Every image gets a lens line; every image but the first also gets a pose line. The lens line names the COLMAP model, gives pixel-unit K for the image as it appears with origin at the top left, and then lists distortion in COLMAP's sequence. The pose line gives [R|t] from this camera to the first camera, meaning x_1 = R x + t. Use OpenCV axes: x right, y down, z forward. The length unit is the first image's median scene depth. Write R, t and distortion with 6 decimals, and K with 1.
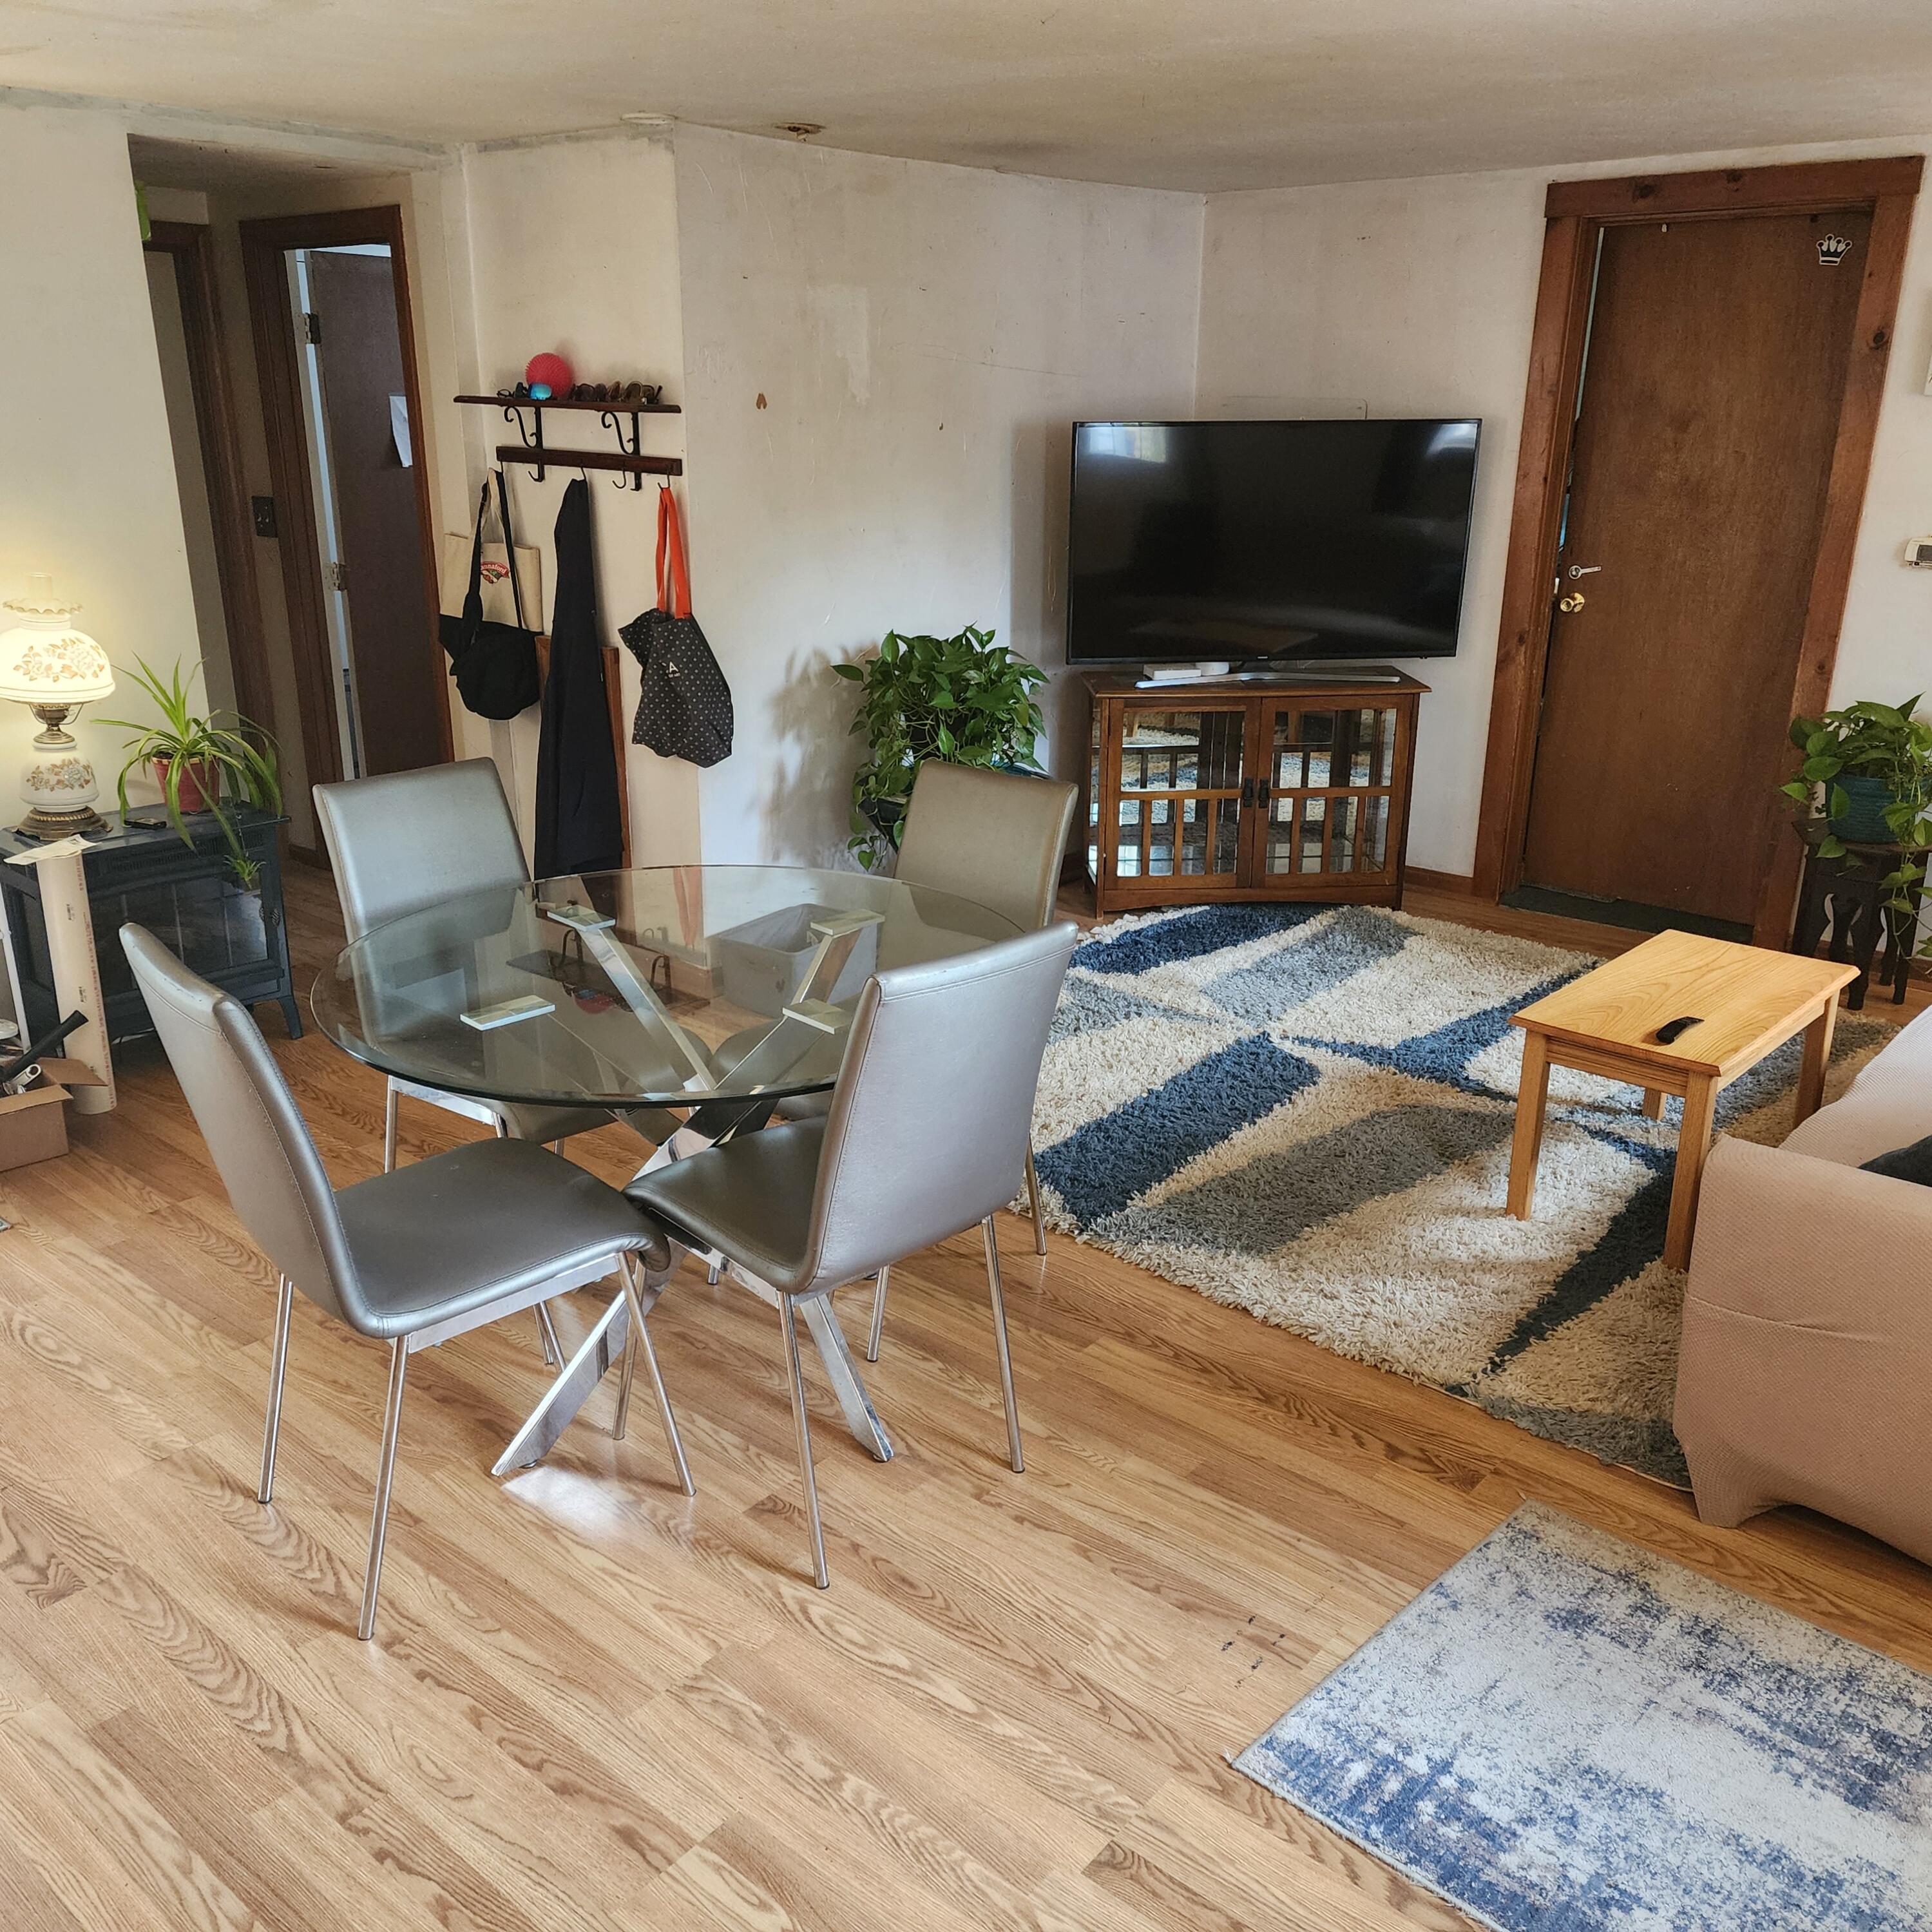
lens RADIAL K [[1813.9, 0, 966.0], [0, 1813.9, 966.0], [0, 0, 1]] dist [0.100313, -0.007169]
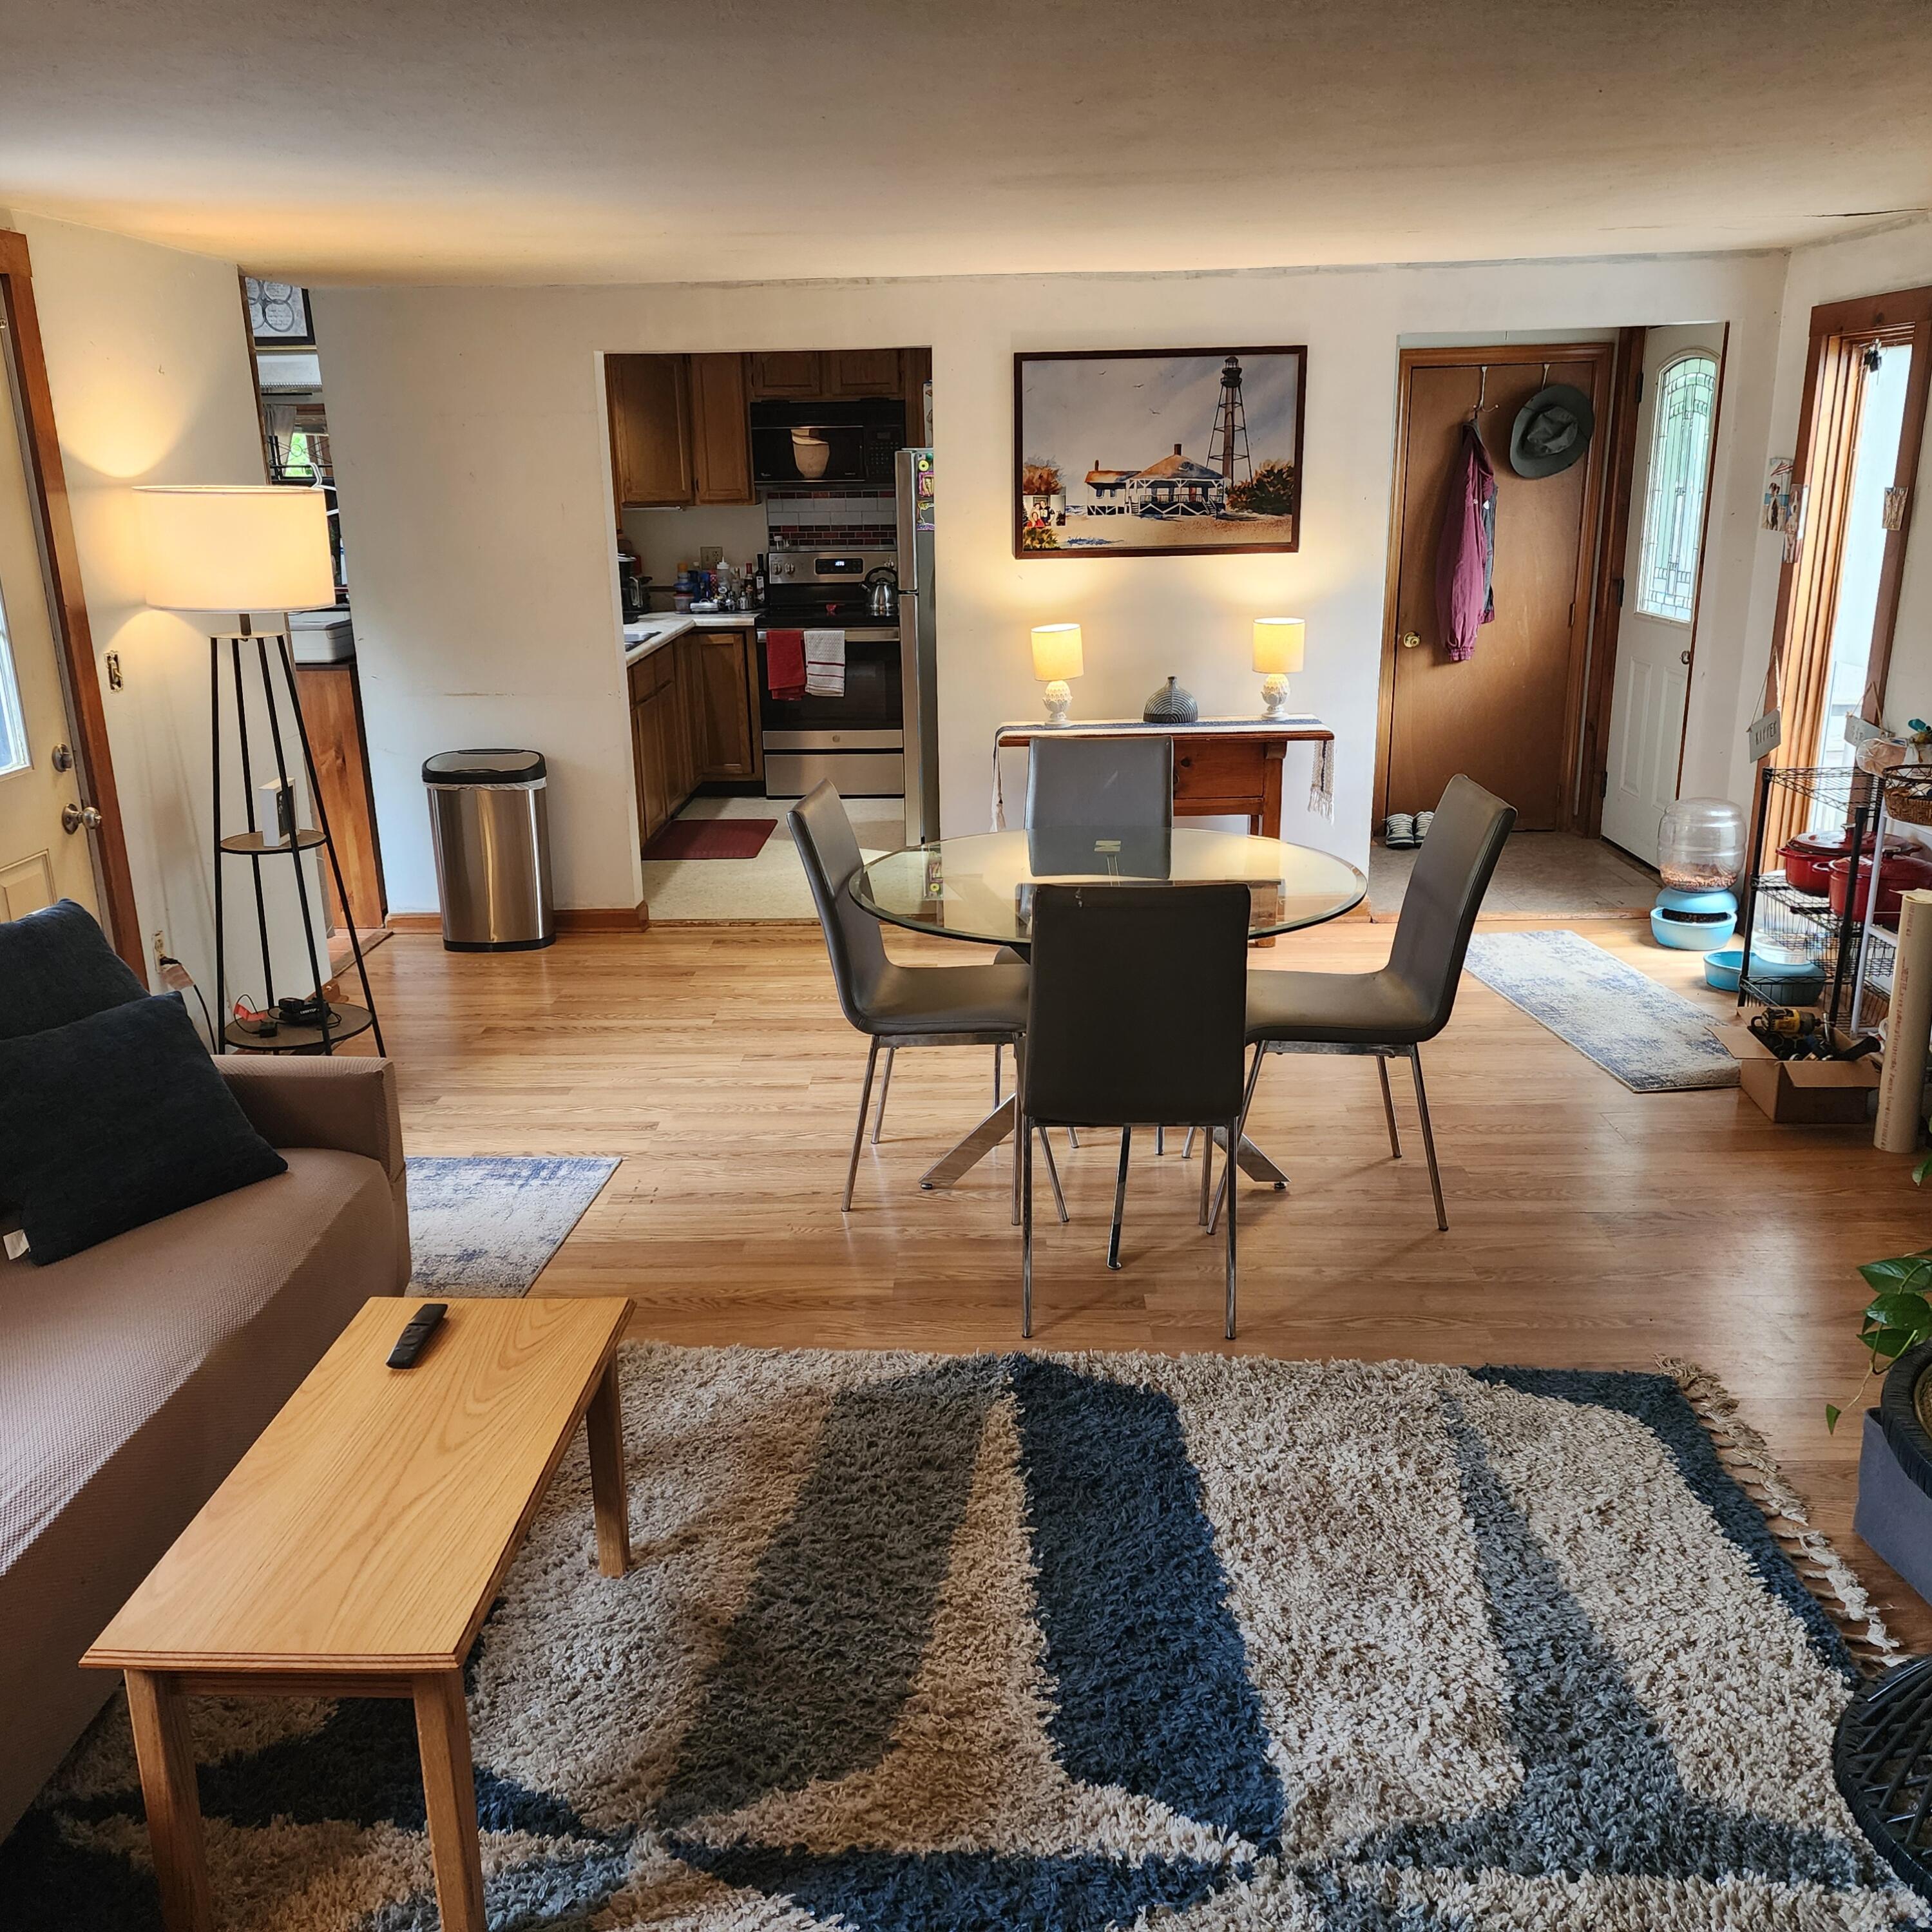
lens RADIAL K [[1813.9, 0, 966.0], [0, 1813.9, 966.0], [0, 0, 1]] dist [0.100313, -0.007169]
pose [[-0.792272, 0.180842, -0.582754, 0.637872], [-0.172815, 0.849459, 0.498553, -0.524973], [0.585184, 0.495698, -0.641750, 1.583002]]
